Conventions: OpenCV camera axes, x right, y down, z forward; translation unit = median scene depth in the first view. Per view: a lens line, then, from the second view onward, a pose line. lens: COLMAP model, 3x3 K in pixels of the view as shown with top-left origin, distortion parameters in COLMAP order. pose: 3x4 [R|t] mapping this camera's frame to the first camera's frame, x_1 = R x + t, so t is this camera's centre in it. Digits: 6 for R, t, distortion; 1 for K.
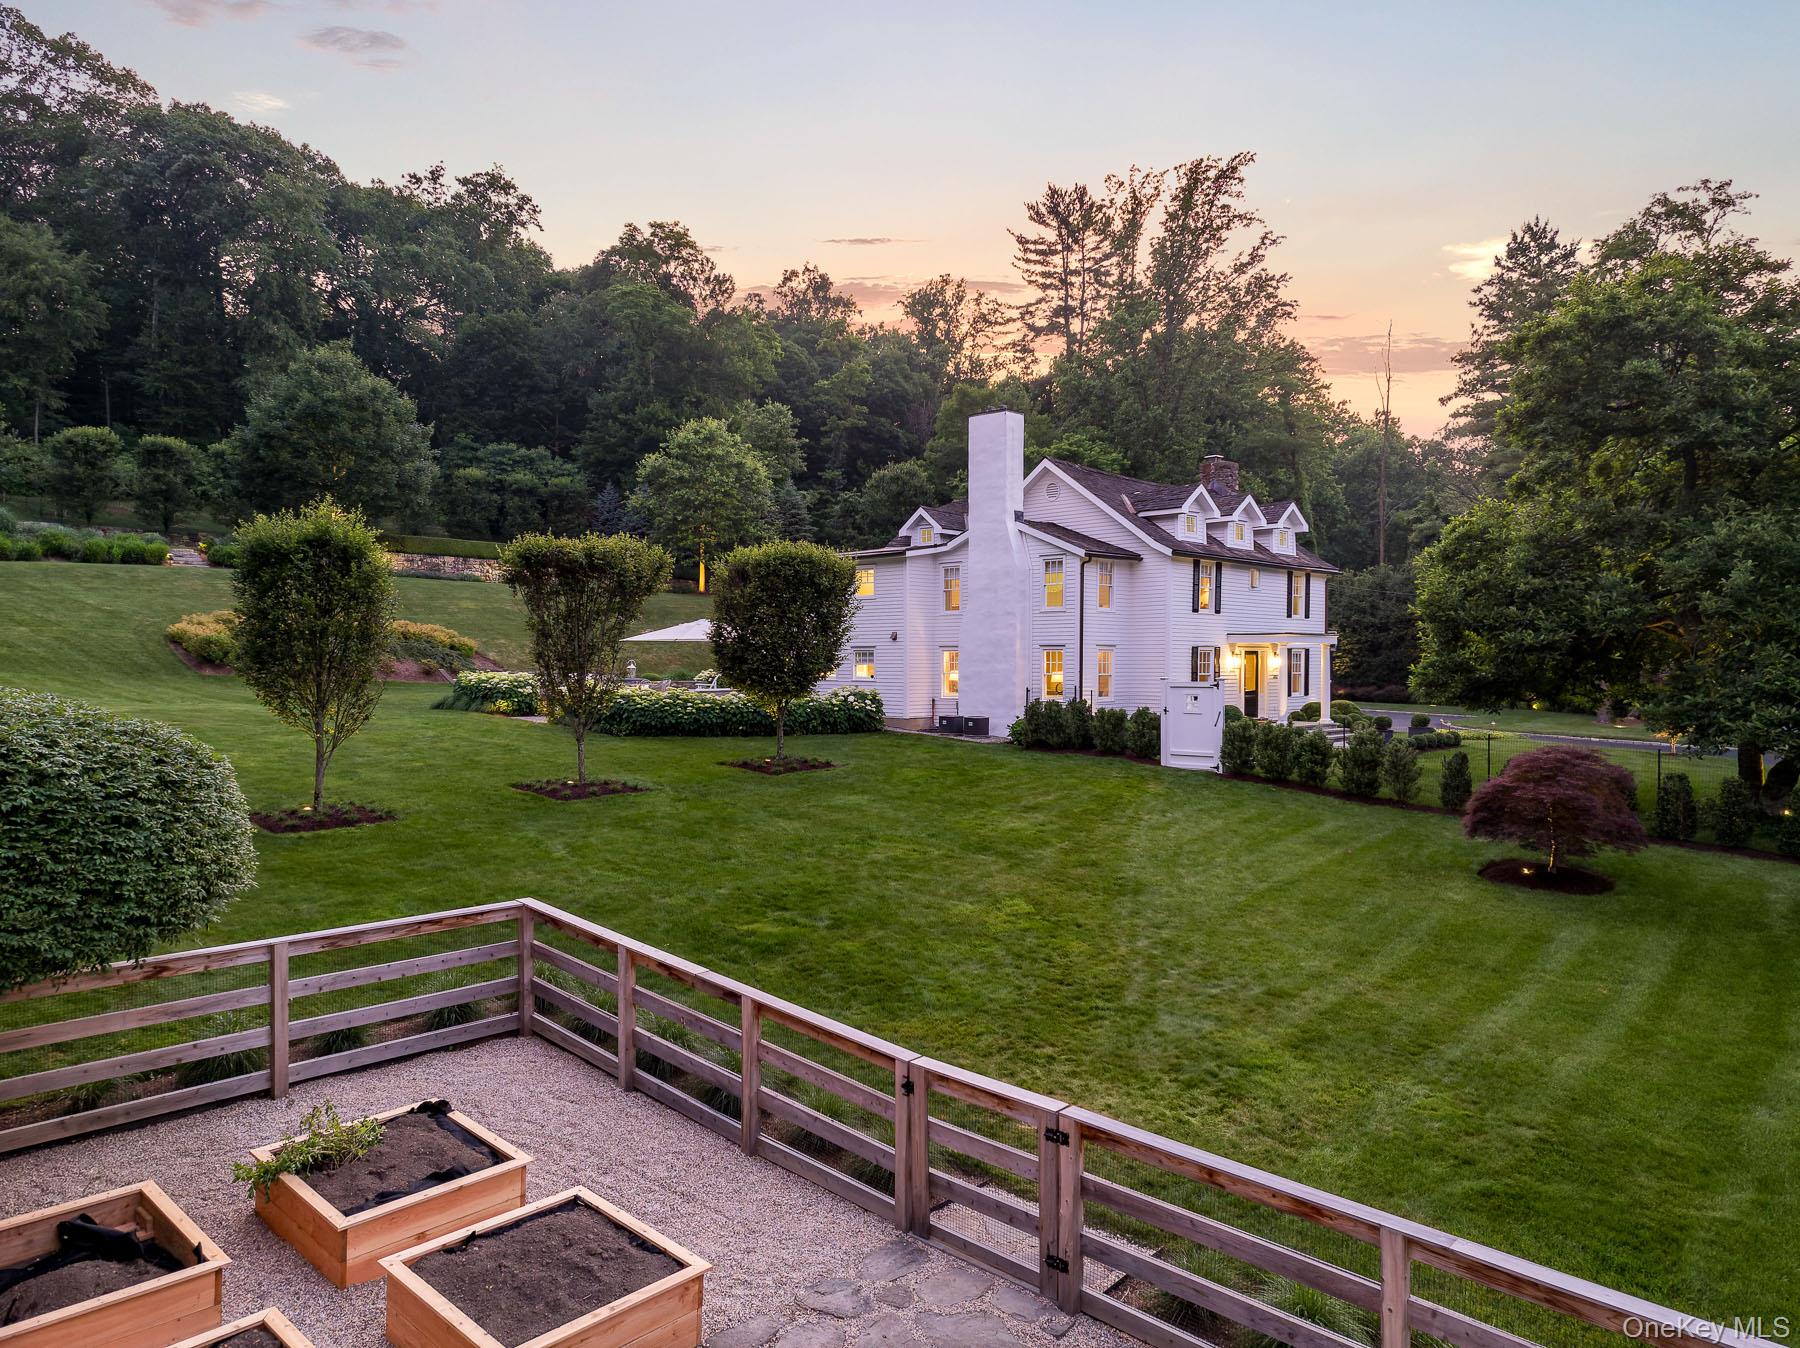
lens RADIAL K [[1222.7, 0, 900.0], [0, 1222.7, 674.0], [0, 0, 1]] dist [-0.005210, -0.004954]
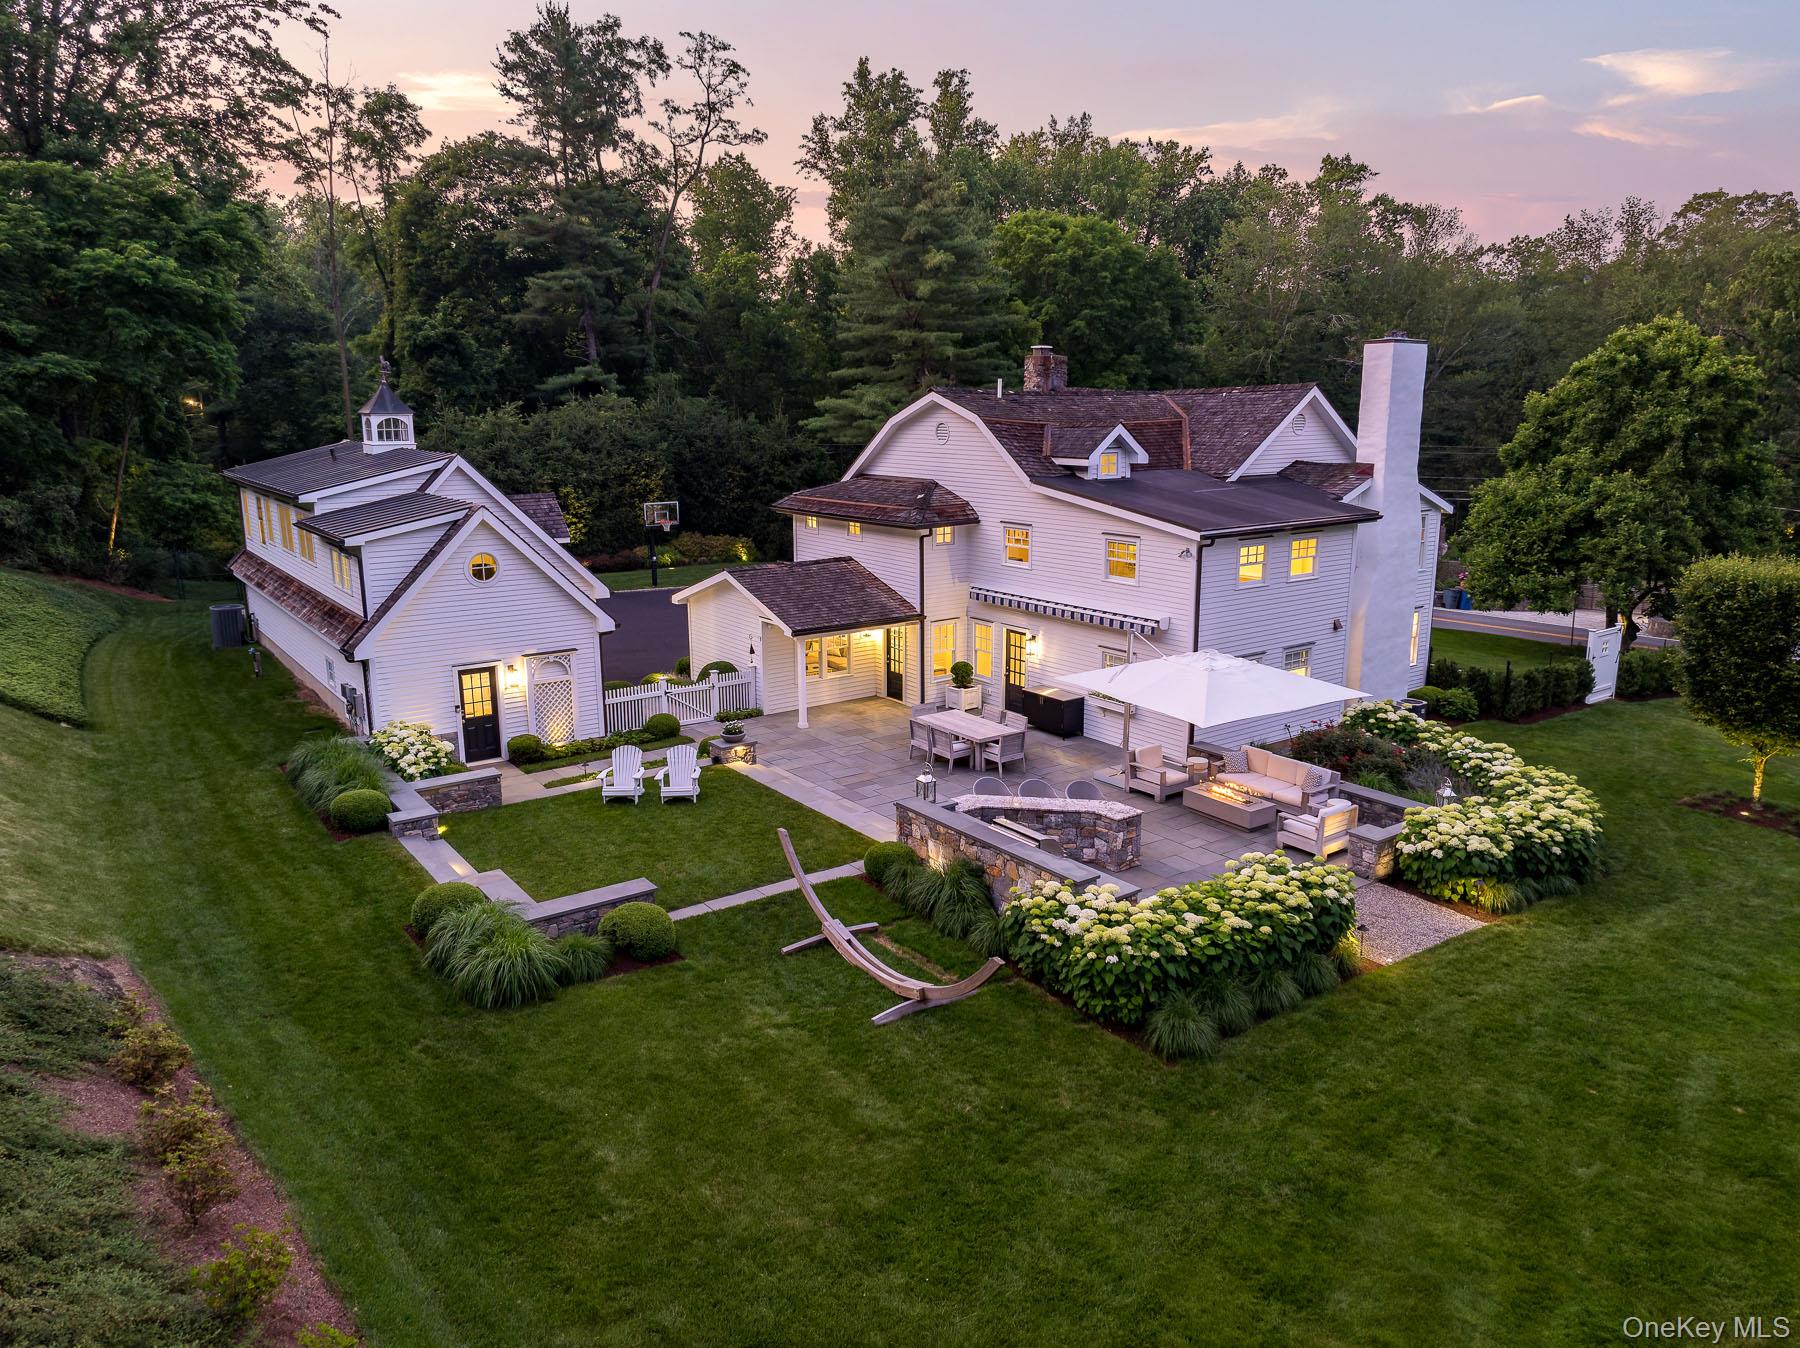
lens RADIAL K [[1220.2, 0, 903.9], [0, 1220.2, 671.3], [0, 0, 1]] dist [0.003371, -0.003630]
pose [[0.150558, -0.222635, 0.963206, -0.373581], [0.011993, 0.974652, 0.223406, -0.083646], [-0.988528, -0.022083, 0.149412, 0.546011]]
